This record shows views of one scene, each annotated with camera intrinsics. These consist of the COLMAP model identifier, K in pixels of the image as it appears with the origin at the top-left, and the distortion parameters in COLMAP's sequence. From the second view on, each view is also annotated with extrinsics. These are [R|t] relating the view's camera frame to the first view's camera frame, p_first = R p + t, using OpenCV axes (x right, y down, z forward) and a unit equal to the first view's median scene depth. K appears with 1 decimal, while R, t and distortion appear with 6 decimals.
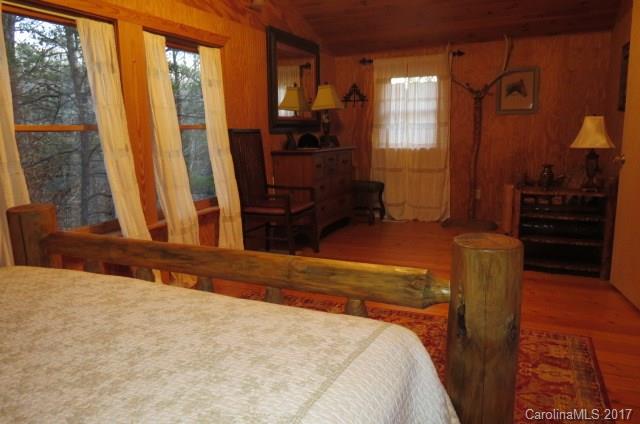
lens RADIAL K [[455.8, 0, 320.0], [0, 455.8, 212.0], [0, 0, 1]] dist [-0.034140, 0.002248]
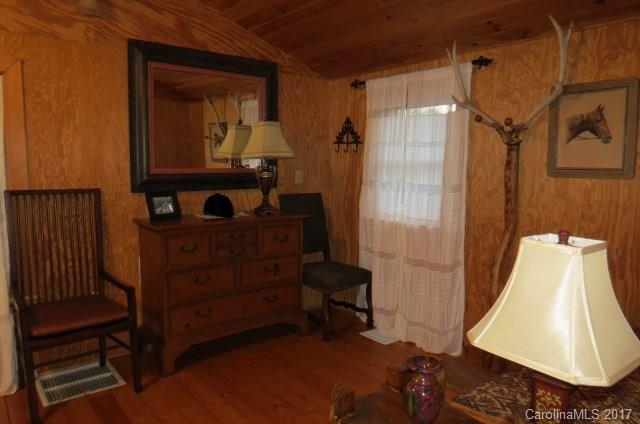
lens RADIAL K [[455.8, 0, 320.0], [0, 455.8, 212.0], [0, 0, 1]] dist [-0.034140, 0.002248]
pose [[0.902009, 0.076785, -0.424834, 0.357711], [-0.102261, 0.994052, -0.037455, -0.124177], [0.419431, 0.077229, 0.904496, 0.418215]]
